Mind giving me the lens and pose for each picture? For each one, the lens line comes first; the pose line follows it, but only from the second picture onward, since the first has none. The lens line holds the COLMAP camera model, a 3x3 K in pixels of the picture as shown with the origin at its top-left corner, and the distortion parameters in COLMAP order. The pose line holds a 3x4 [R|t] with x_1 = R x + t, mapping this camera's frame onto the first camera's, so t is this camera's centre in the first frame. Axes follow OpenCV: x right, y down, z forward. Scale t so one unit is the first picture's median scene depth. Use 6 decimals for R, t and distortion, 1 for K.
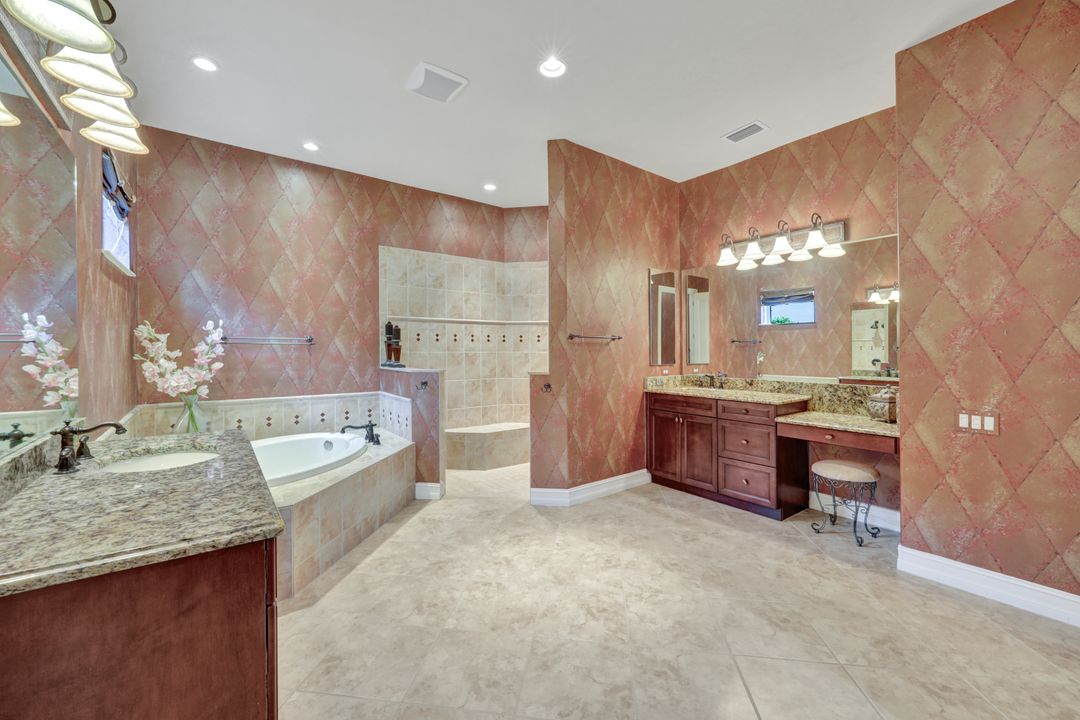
lens RADIAL K [[434.7, 0, 536.7], [0, 434.7, 351.4], [0, 0, 1]] dist [-0.002044, 0.000092]
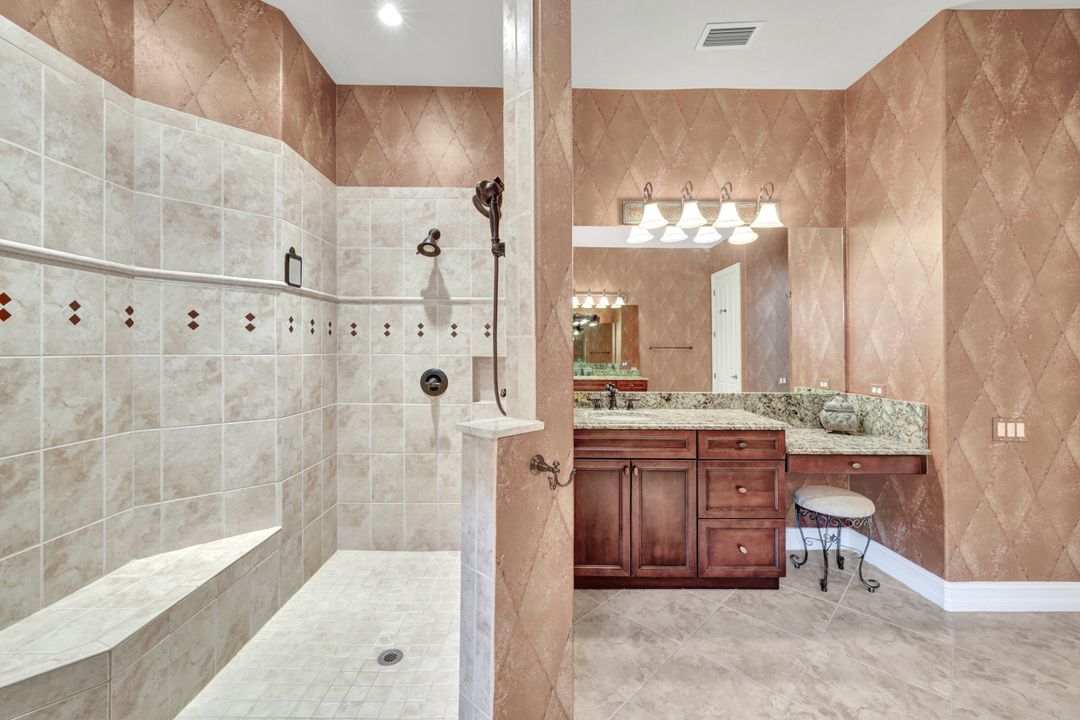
lens RADIAL K [[434.7, 0, 538.1], [0, 434.7, 346.1], [0, 0, 1]] dist [-0.002044, 0.000092]
pose [[0.594526, 0.010067, 0.804013, -0.201010], [-0.002237, 0.999938, -0.010866, -0.004626], [-0.804073, 0.004661, 0.594512, 0.682648]]
